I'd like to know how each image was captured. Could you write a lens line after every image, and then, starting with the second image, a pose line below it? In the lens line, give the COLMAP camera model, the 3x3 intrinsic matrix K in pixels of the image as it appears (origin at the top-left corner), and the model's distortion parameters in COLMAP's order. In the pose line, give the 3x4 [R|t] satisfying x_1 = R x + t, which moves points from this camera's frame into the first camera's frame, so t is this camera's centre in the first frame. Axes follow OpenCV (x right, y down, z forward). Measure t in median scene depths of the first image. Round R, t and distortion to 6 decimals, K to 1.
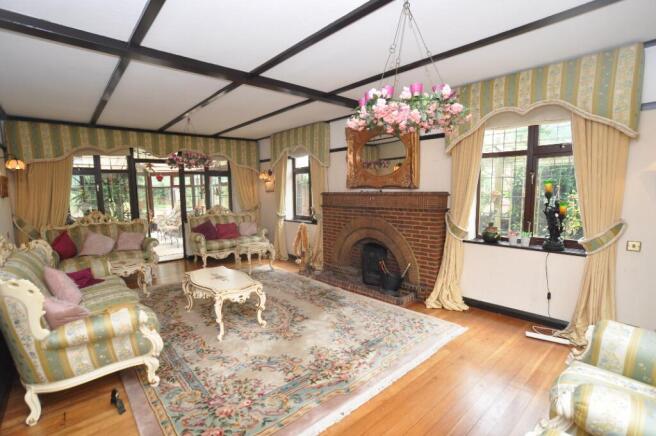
lens RADIAL K [[312.8, 0, 328.0], [0, 312.8, 218.0], [0, 0, 1]] dist [-0.000792, -0.000069]
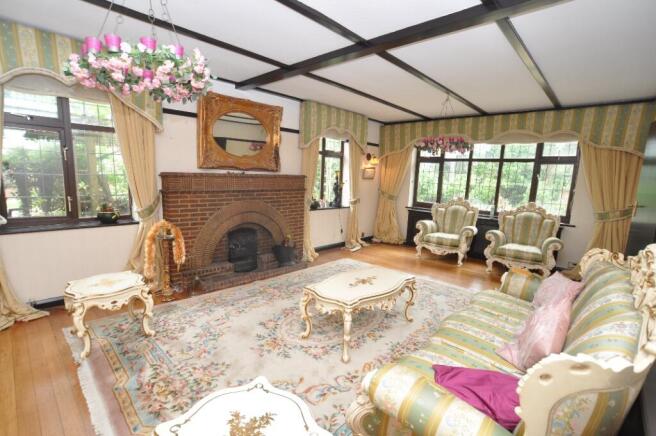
lens RADIAL K [[312.8, 0, 328.0], [0, 312.8, 218.0], [0, 0, 1]] dist [-0.000792, -0.000069]
pose [[-0.063536, -0.125773, 0.990022, -0.890131], [0.058873, 0.989827, 0.129526, -0.064376], [-0.996242, 0.066515, -0.055485, 0.881835]]
